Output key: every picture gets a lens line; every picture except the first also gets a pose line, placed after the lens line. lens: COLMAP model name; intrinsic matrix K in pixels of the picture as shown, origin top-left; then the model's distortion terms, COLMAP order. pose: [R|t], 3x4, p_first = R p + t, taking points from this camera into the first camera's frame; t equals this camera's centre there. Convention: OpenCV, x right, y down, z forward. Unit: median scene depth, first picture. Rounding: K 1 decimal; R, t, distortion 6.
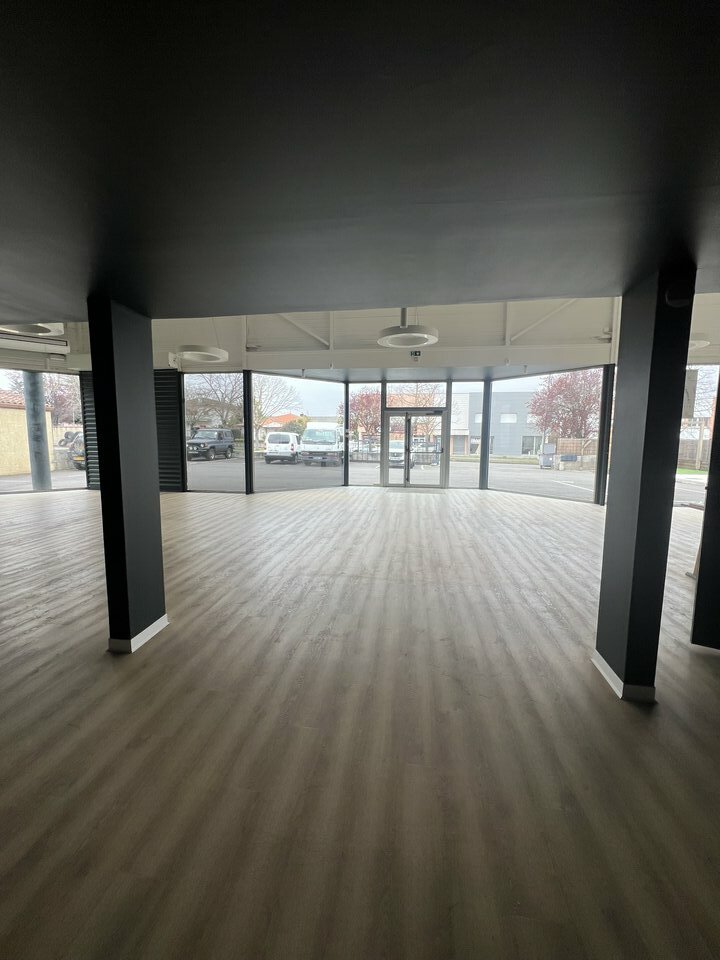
lens RADIAL K [[385.4, 0, 360.0], [0, 385.4, 480.0], [0, 0, 1]] dist [0.001212, 0.000017]
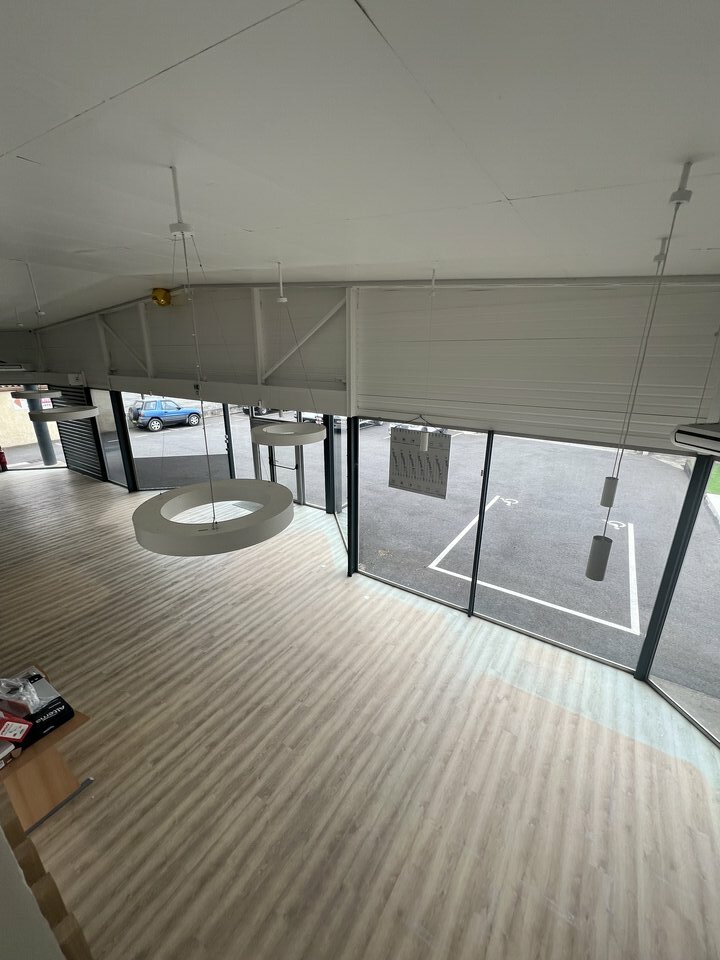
lens RADIAL K [[385.4, 0, 360.0], [0, 385.4, 480.0], [0, 0, 1]] dist [0.001212, 0.000017]
pose [[0.901760, 0.129593, -0.412353, 0.730089], [-0.041301, 0.975465, 0.216247, -0.249824], [0.430260, -0.177973, 0.884987, 0.206374]]
